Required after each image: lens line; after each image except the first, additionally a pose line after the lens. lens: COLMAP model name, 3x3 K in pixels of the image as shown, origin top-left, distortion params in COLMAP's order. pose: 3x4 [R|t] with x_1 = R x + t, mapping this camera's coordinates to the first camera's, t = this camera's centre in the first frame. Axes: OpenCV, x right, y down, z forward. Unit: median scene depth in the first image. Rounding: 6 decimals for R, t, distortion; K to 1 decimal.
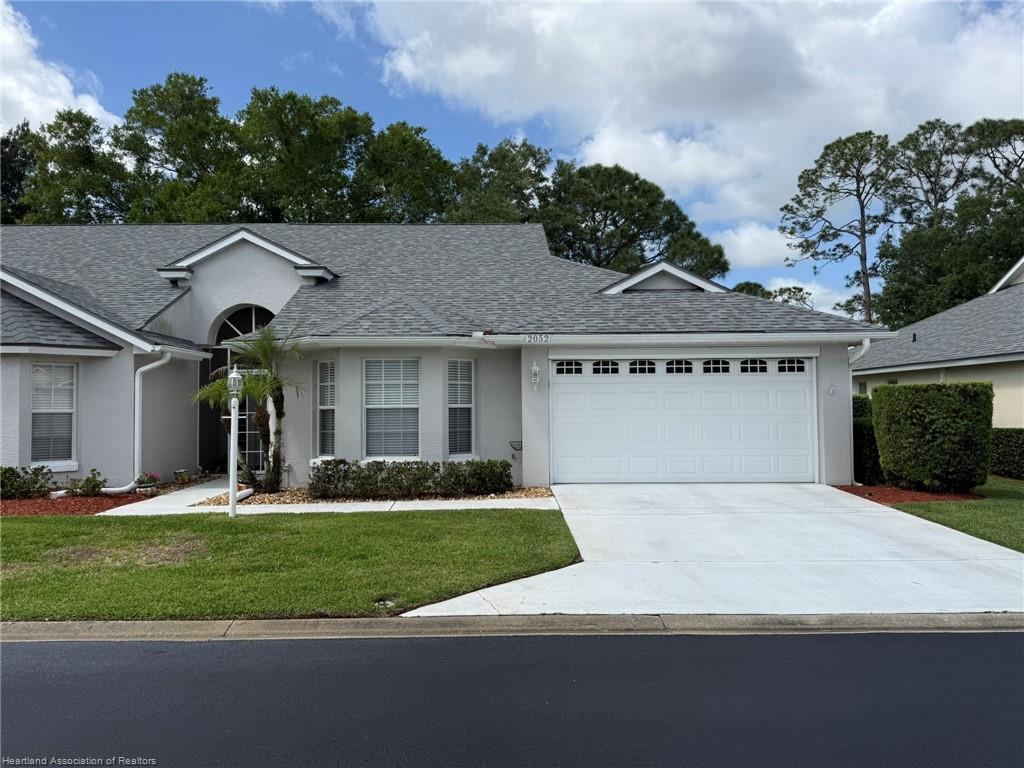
lens RADIAL K [[728.4, 0, 511.5], [0, 728.4, 382.7], [0, 0, 1]] dist [0.009427, -0.025620]
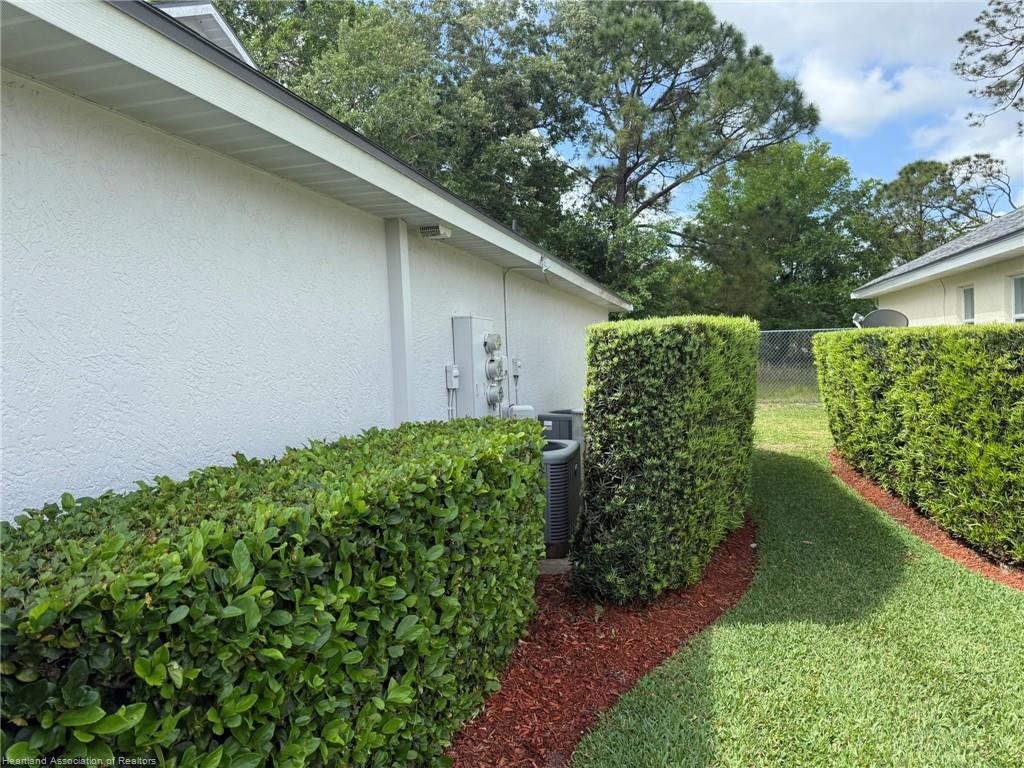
lens RADIAL K [[728.4, 0, 513.0], [0, 728.4, 384.7], [0, 0, 1]] dist [0.009427, -0.025620]
pose [[0.960264, -0.025025, -0.277970, 0.159481], [0.046969, 0.996257, 0.072567, 0.006809], [0.275114, -0.082739, 0.957845, 0.239030]]
